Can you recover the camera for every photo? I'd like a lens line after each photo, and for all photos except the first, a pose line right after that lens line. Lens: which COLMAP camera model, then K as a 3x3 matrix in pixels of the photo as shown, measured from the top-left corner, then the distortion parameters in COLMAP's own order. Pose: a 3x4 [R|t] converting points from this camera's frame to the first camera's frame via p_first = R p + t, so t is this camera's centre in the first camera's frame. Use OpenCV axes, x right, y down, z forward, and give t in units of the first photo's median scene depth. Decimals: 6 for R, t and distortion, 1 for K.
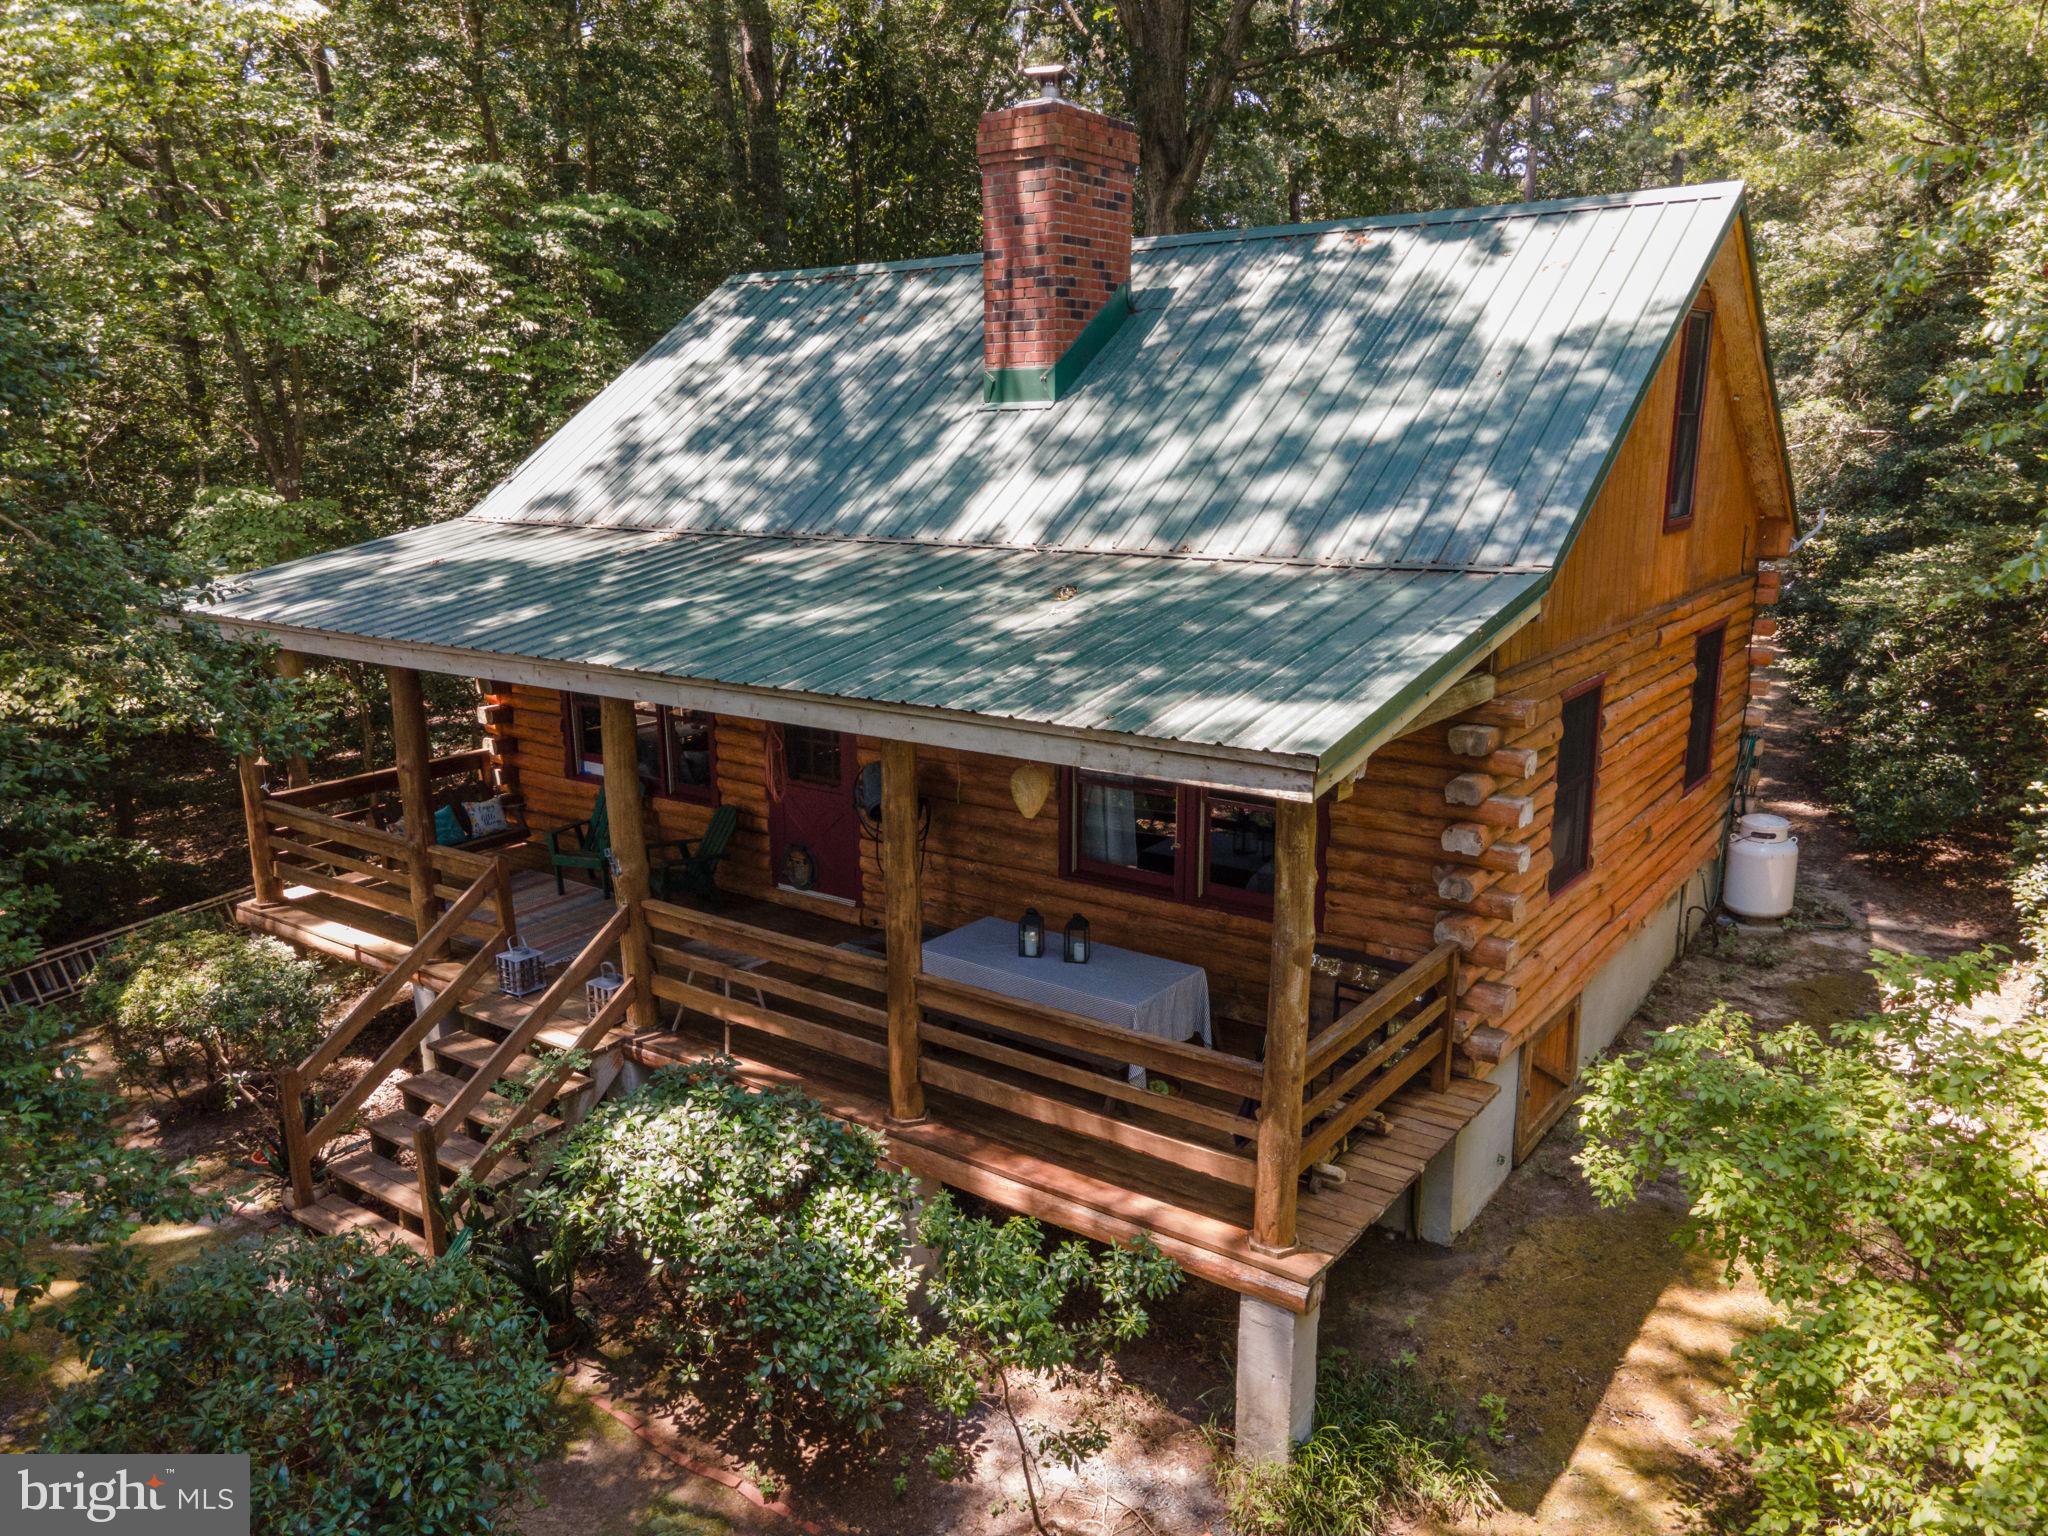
lens RADIAL K [[1507.2, 0, 1024.0], [0, 1507.2, 768.0], [0, 0, 1]] dist [0.042897, 0.003810]
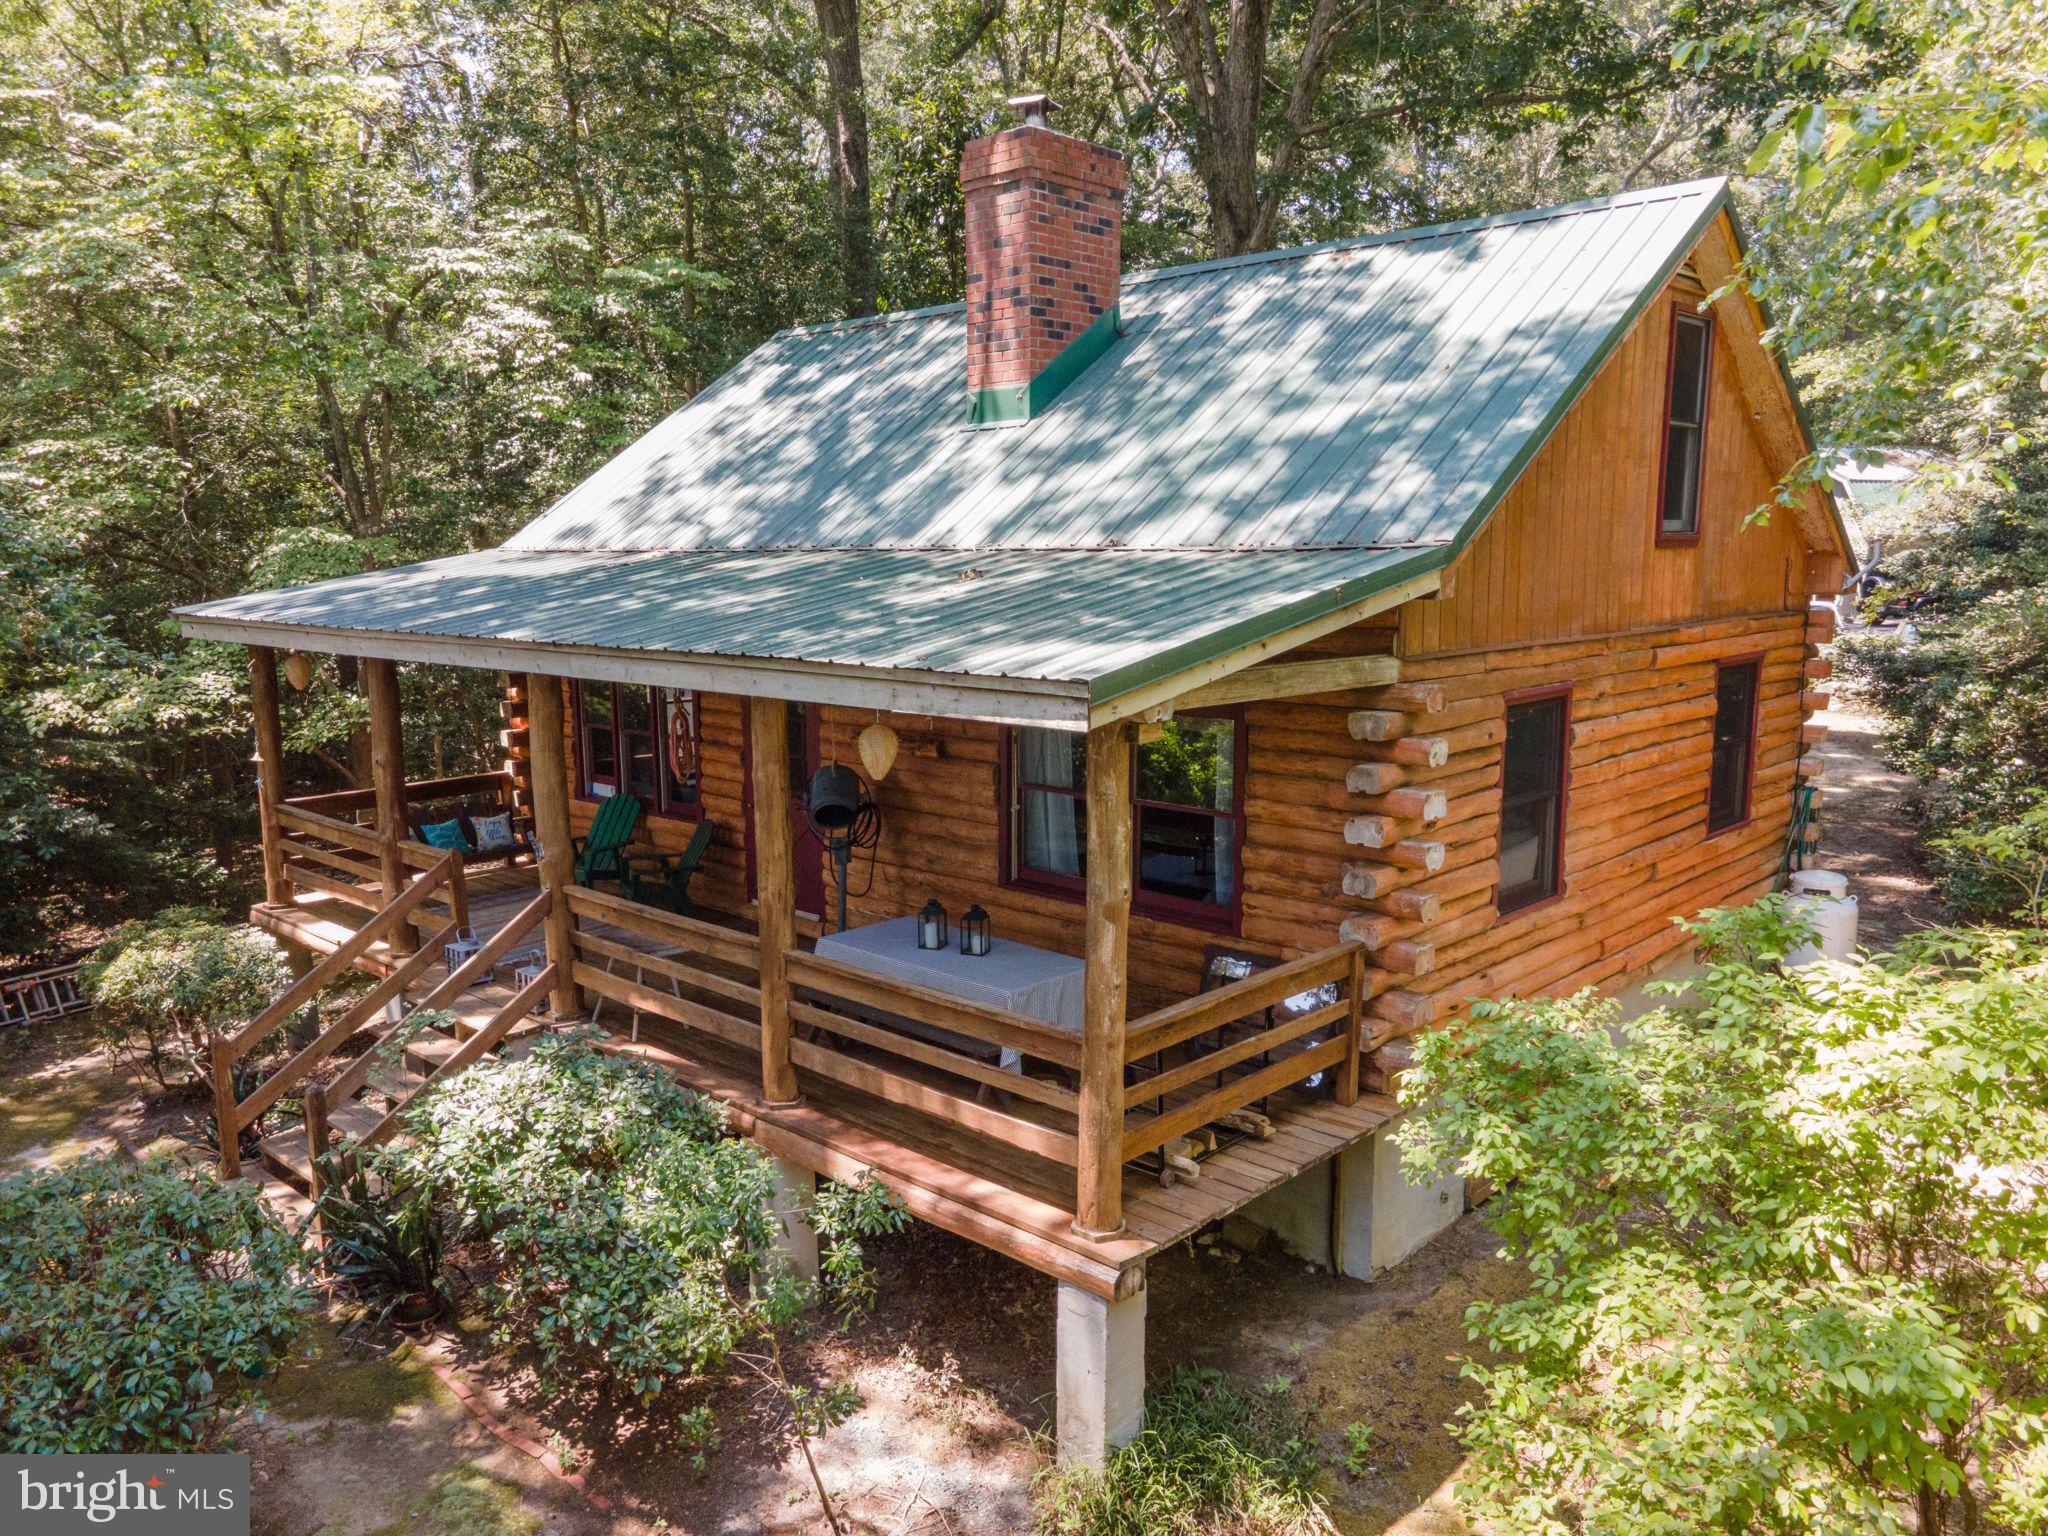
lens RADIAL K [[1507.2, 0, 1024.0], [0, 1507.2, 768.0], [0, 0, 1]] dist [0.042897, 0.003810]
pose [[0.992465, 0.020233, -0.120845, 0.171273], [-0.029548, 0.996686, -0.075789, 0.076819], [0.118912, 0.078789, 0.989774, 0.033104]]
